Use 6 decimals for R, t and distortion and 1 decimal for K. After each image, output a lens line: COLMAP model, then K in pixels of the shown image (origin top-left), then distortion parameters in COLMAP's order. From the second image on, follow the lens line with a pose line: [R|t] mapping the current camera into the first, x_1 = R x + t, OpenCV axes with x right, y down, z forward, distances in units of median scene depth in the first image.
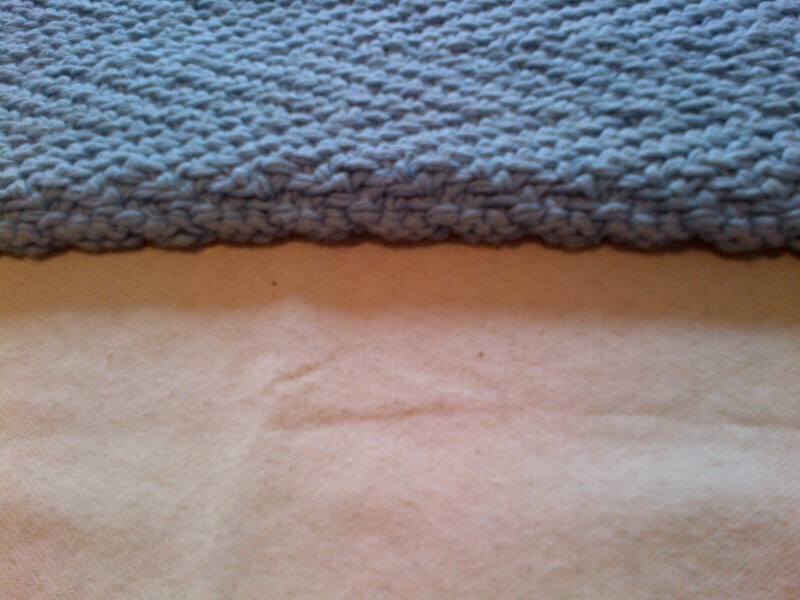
lens RADIAL K [[635.2, 0, 400.0], [0, 635.2, 300.0], [0, 0, 1]] dist [0.001270, -0.045093]
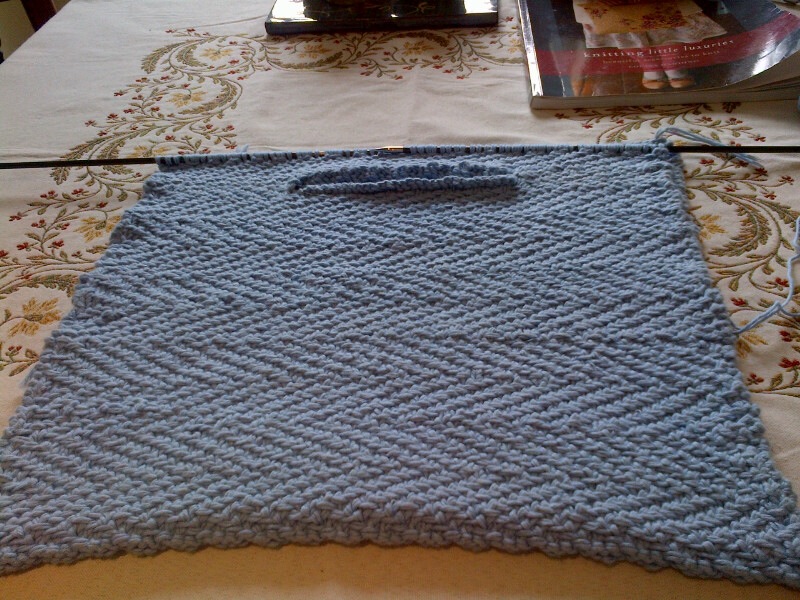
lens RADIAL K [[635.2, 0, 400.0], [0, 635.2, 300.0], [0, 0, 1]] dist [0.001270, -0.045093]
pose [[0.999039, 0.004414, 0.043607, -0.047325], [0.004136, 0.980983, -0.194051, -0.421578], [-0.043635, 0.194044, 0.980022, -0.963816]]
